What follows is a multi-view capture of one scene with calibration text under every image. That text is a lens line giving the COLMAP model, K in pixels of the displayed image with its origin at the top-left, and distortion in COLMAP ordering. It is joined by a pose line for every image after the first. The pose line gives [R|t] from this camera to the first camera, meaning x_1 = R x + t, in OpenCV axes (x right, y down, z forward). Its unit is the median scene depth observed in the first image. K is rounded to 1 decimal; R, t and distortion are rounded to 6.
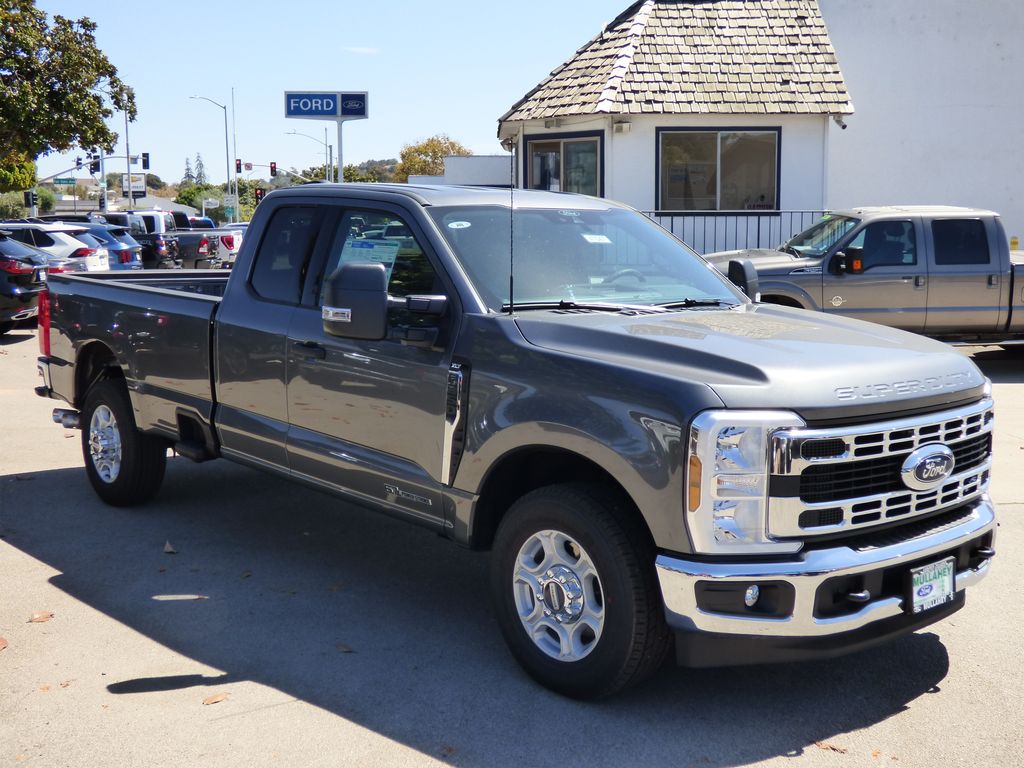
lens RADIAL K [[1692.9, 0, 510.1], [0, 1692.9, 359.2], [0, 0, 1]] dist [0.006694, 0.197272]
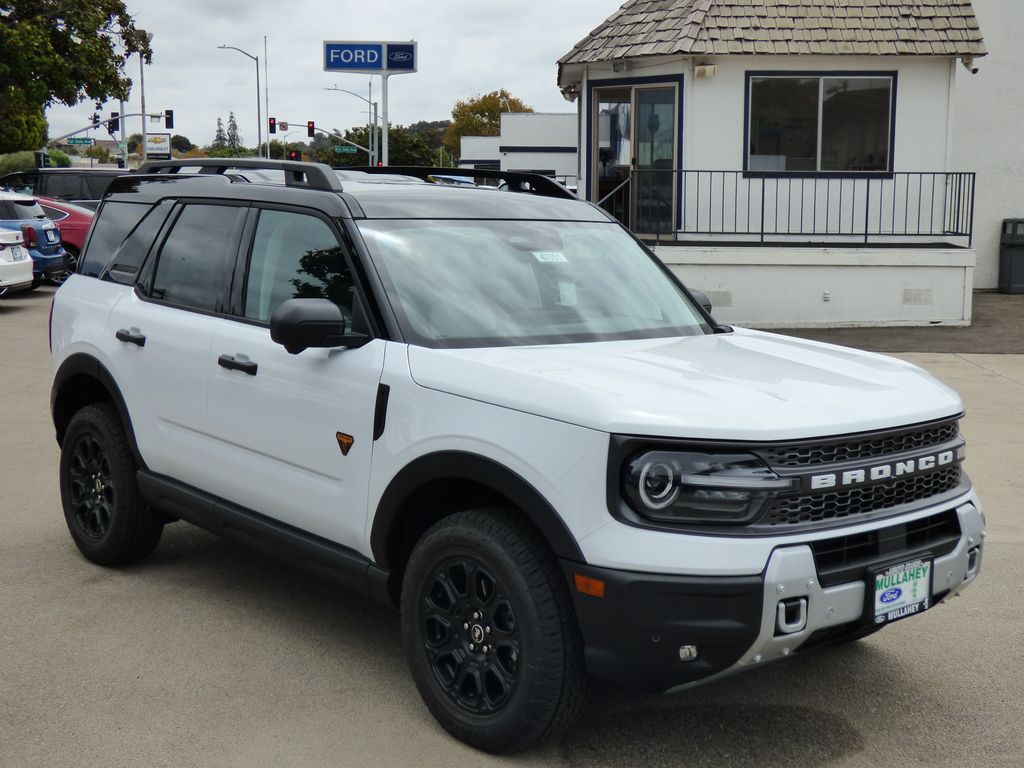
lens RADIAL K [[1755.0, 0, 480.1], [0, 1755.0, 385.8], [0, 0, 1]] dist [-0.098673, 0.786098]
pose [[0.998186, 0.014416, -0.058458, 0.007615], [-0.013036, 0.999629, 0.023929, -0.000350], [0.058782, -0.023123, 0.998003, 0.122913]]
